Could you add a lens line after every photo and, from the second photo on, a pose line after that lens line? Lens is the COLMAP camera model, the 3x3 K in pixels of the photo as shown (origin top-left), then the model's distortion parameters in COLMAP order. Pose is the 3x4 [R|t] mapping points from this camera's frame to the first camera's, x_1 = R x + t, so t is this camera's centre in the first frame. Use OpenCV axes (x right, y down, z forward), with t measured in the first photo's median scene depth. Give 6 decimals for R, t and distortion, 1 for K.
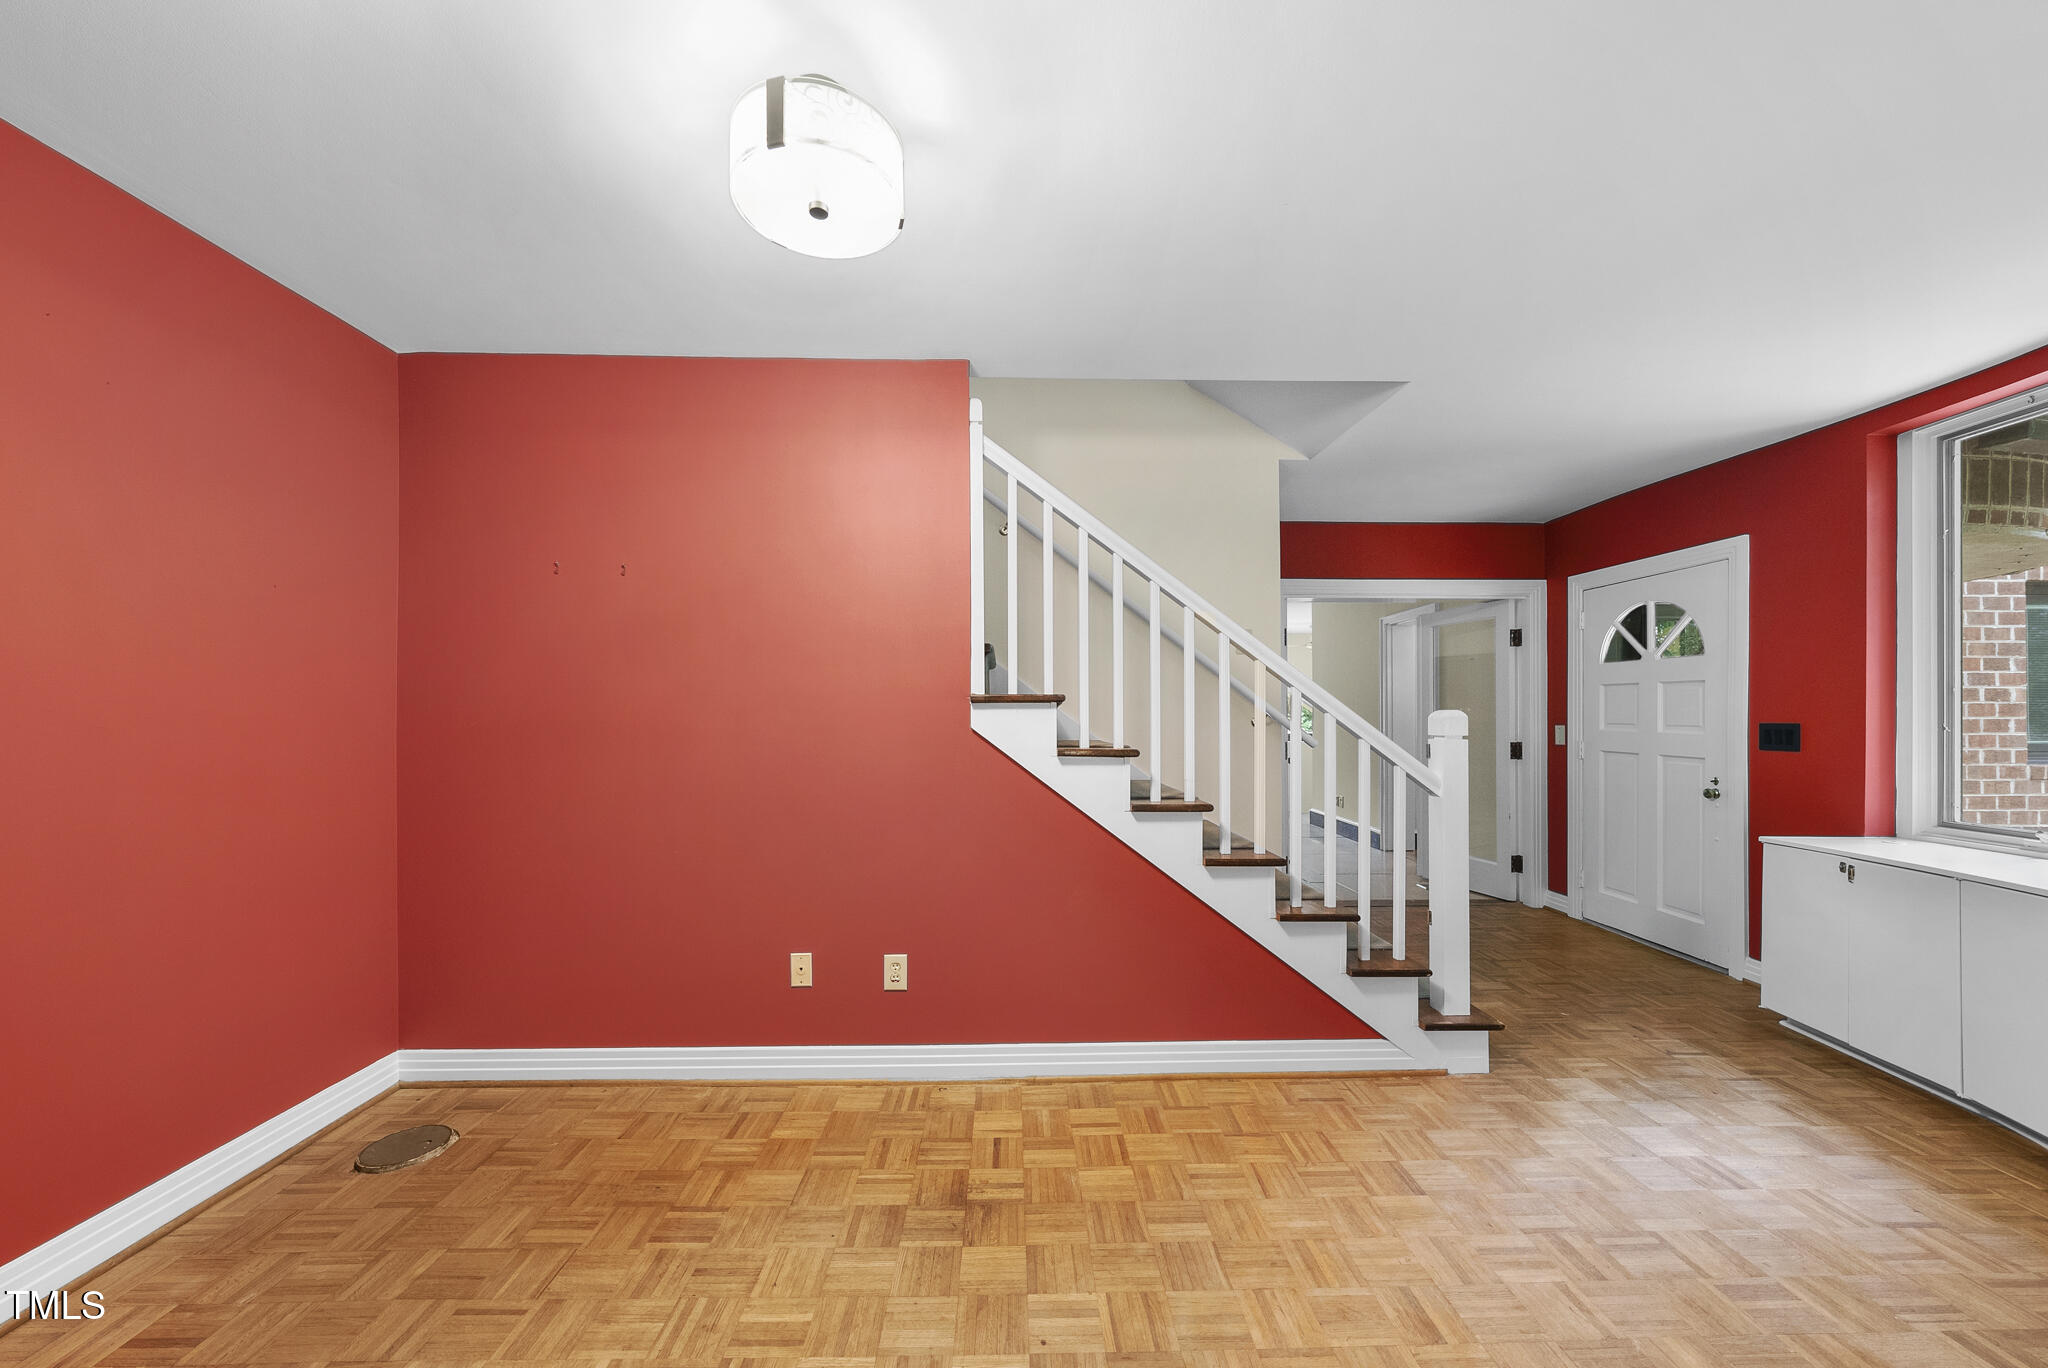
lens RADIAL K [[740.2, 0, 1028.5], [0, 740.2, 708.7], [0, 0, 1]] dist [-0.002281, 0.000220]
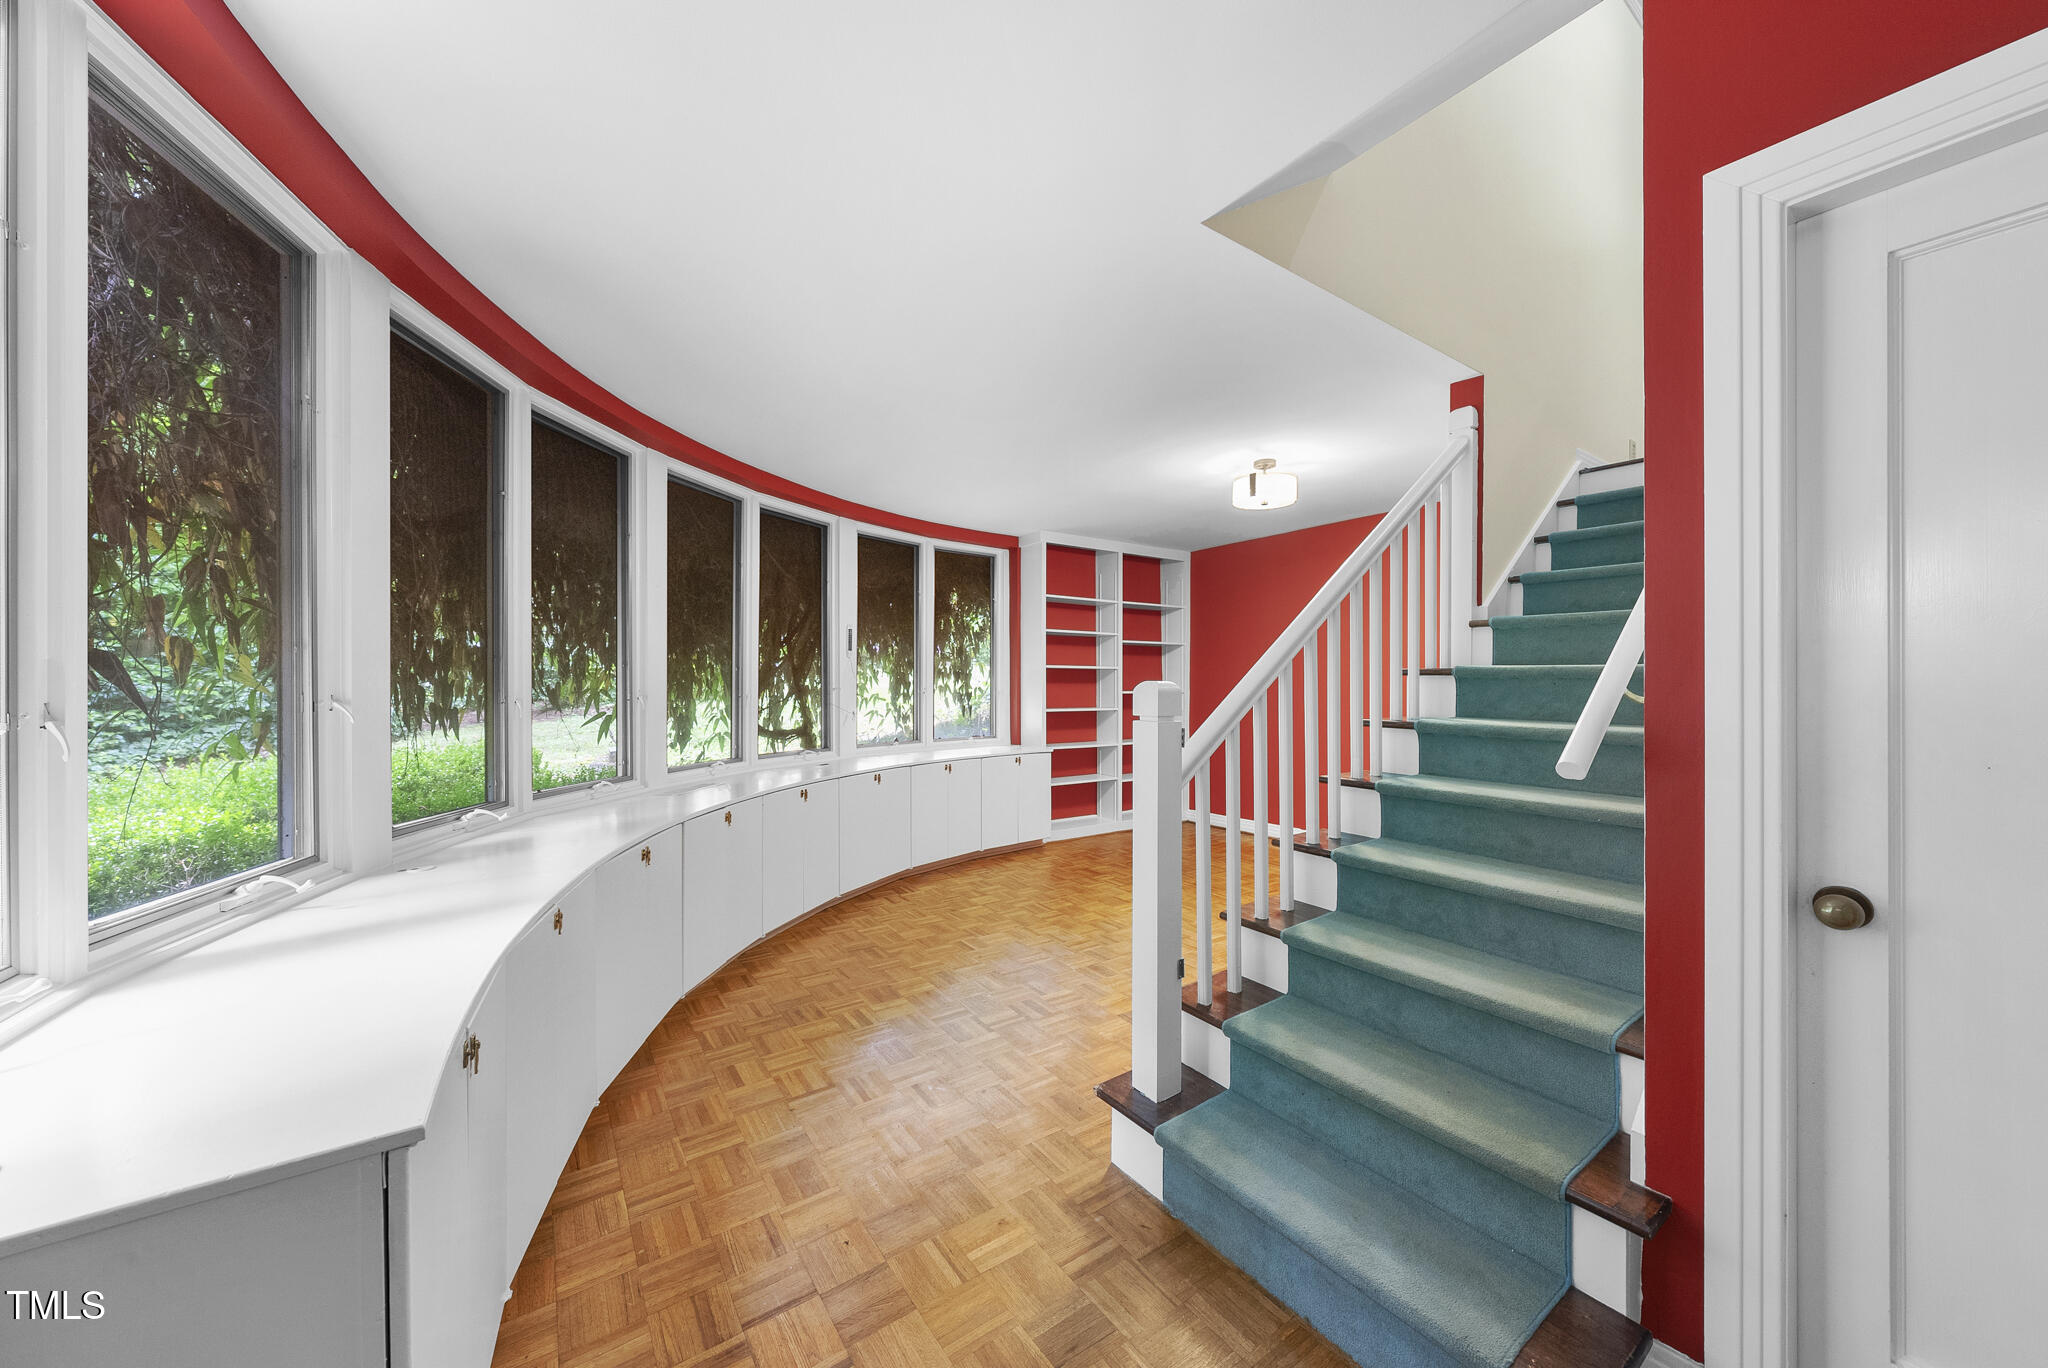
lens RADIAL K [[742.9, 0, 1024.0], [0, 742.9, 684.0], [0, 0, 1]] dist [-0.000346, 0.000082]
pose [[-0.841672, 0.005073, -0.539965, 1.535257], [0.006063, 0.999982, -0.000056, -0.000844], [0.539955, -0.003321, -0.841687, 2.214346]]
